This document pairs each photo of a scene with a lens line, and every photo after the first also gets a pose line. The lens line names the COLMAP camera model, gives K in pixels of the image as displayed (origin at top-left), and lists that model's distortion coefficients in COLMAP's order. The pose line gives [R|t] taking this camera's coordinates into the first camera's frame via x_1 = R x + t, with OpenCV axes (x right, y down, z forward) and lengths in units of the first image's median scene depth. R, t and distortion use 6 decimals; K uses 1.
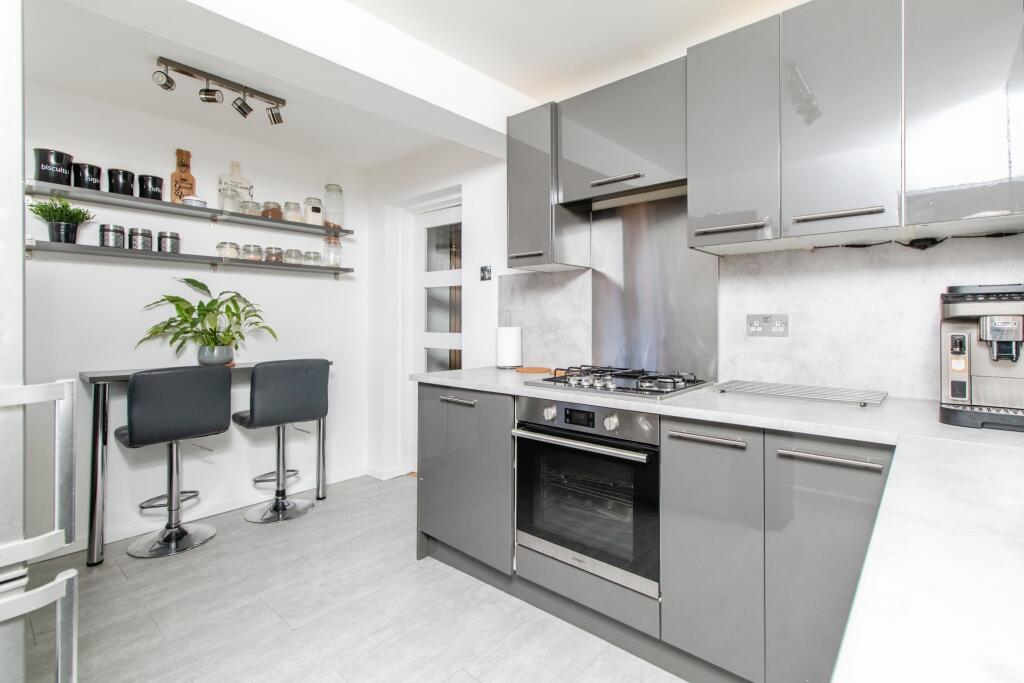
lens RADIAL K [[490.6, 0, 511.0], [0, 490.6, 339.1], [0, 0, 1]] dist [0.001657, -0.000121]
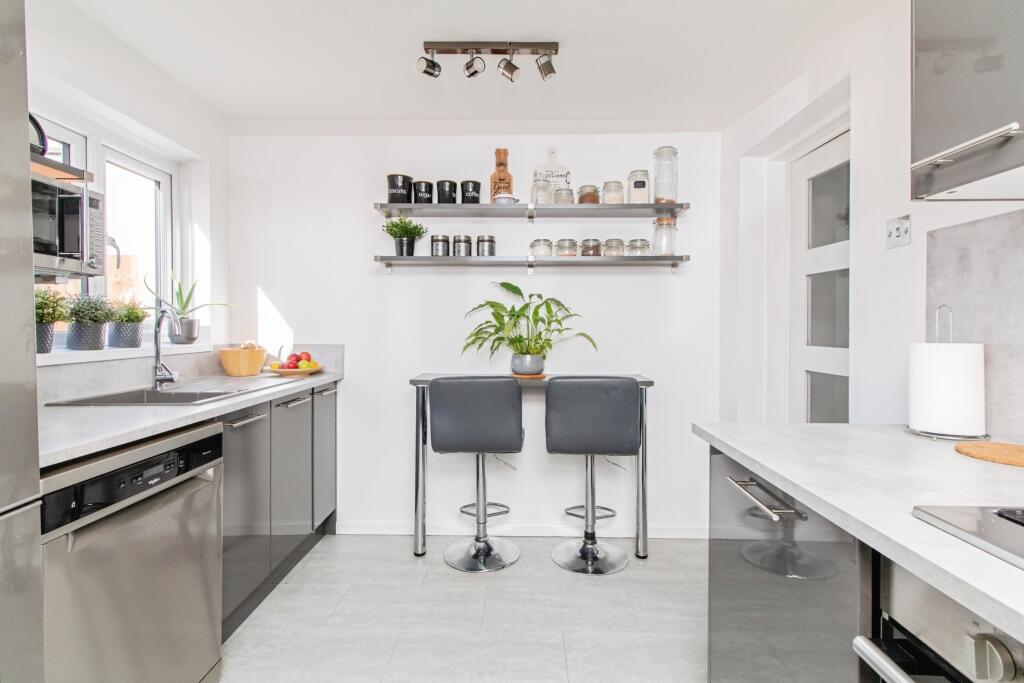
lens RADIAL K [[490.6, 0, 513.3], [0, 490.6, 331.9], [0, 0, 1]] dist [0.001657, -0.000121]
pose [[0.648174, 0.012242, -0.761394, 0.078172], [-0.030599, 0.999482, -0.009979, -0.017981], [0.760877, 0.029766, 0.648213, 0.398328]]
